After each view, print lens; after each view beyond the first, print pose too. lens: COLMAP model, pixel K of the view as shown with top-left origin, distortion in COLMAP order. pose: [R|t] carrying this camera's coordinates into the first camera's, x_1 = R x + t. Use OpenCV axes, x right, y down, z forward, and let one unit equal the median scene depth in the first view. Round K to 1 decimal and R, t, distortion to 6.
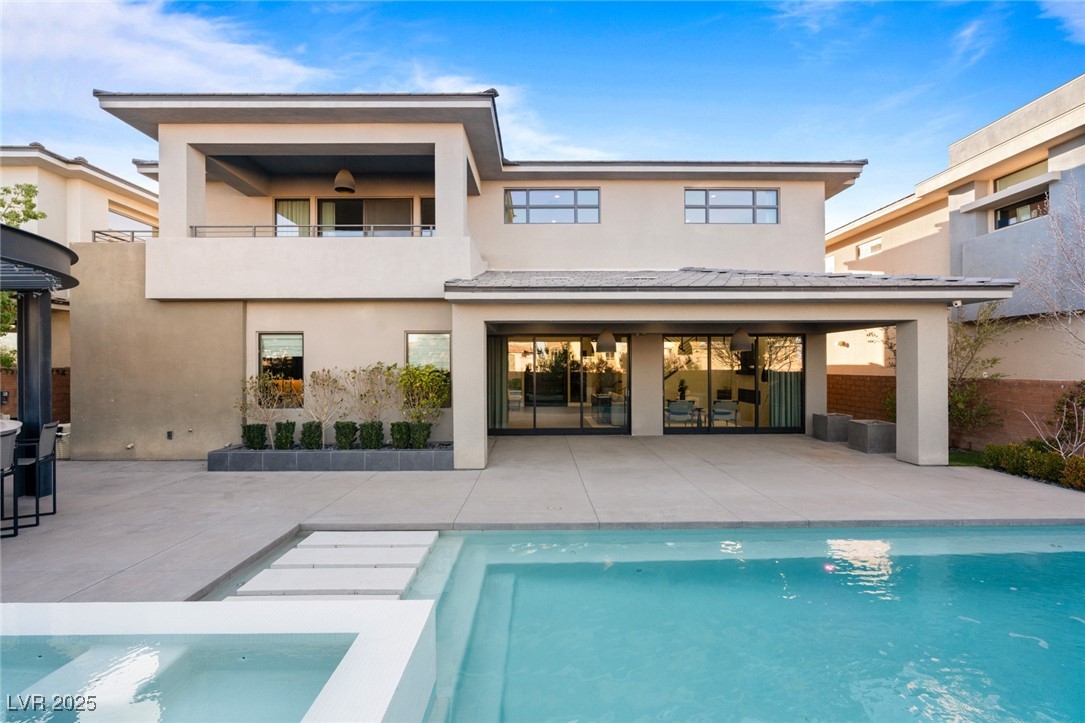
lens RADIAL K [[482.5, 0, 542.5], [0, 482.5, 361.5], [0, 0, 1]] dist [-0.000739, 0.000809]
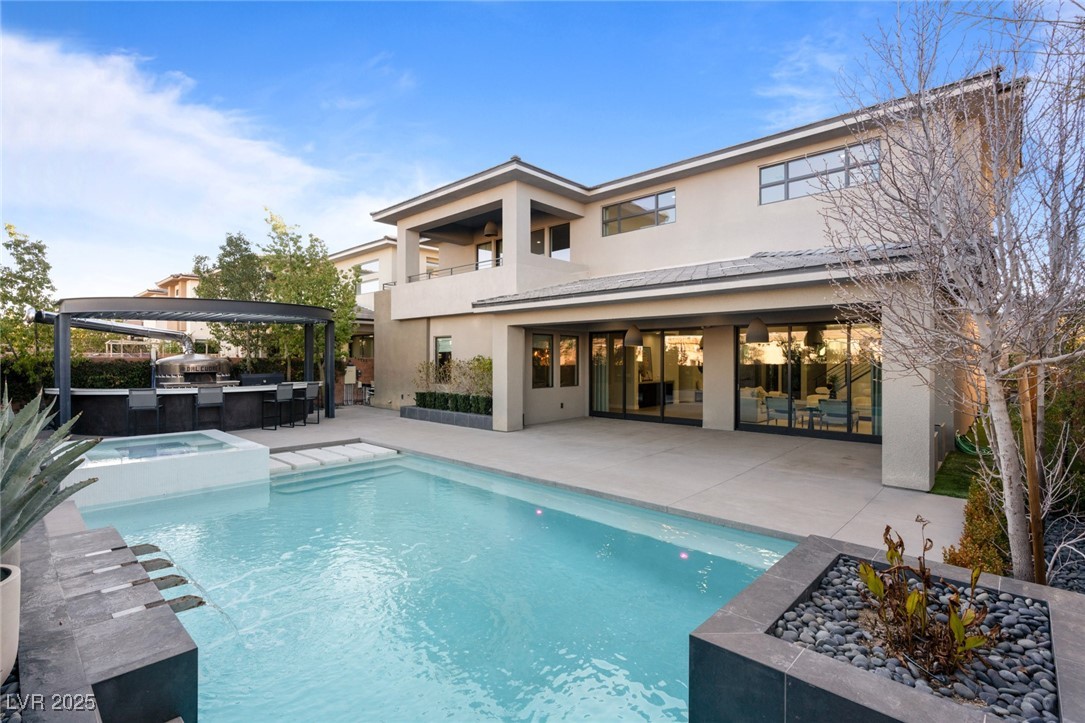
lens RADIAL K [[521.1, 0, 542.5], [0, 521.1, 361.5], [0, 0, 1]] dist [-0.002987, -0.000108]
pose [[0.722624, 0.006843, -0.691207, 0.861335], [0.001504, 0.999933, 0.011472, 0.002712], [0.691240, -0.009329, 0.722565, -0.018446]]
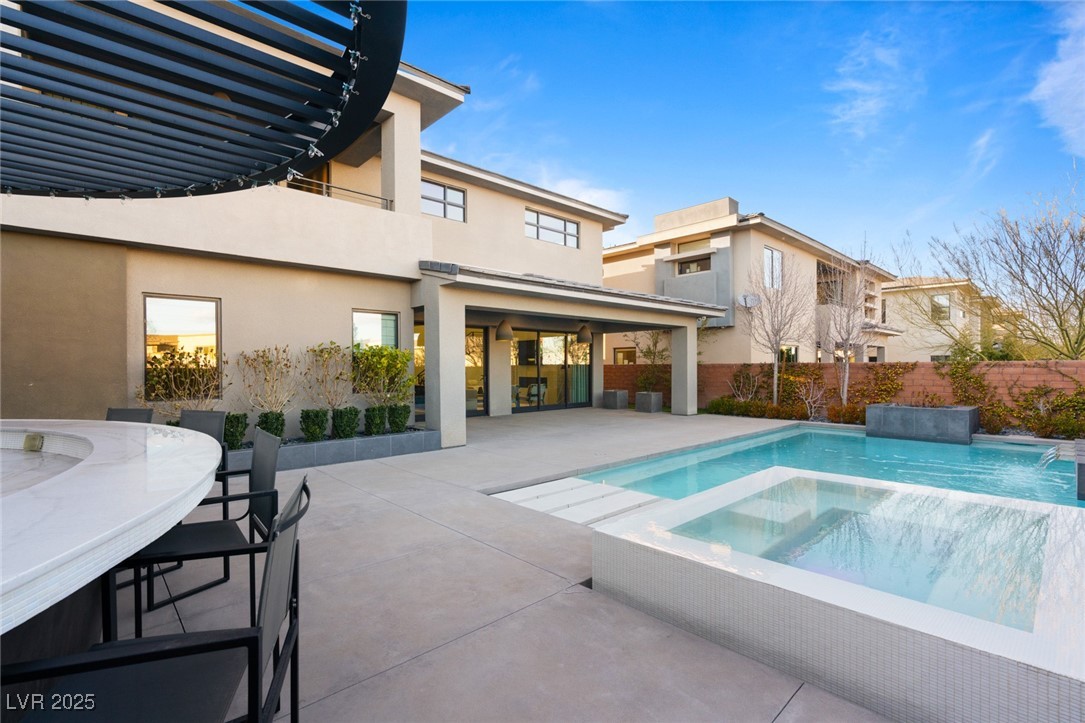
lens RADIAL K [[495.1, 0, 542.5], [0, 495.1, 361.5], [0, 0, 1]] dist [-0.000249, 0.000155]
pose [[0.742749, 0.006772, 0.669536, -0.620033], [-0.004640, 0.999977, -0.004967, 0.038016], [-0.669554, 0.000582, 0.742763, 0.071630]]
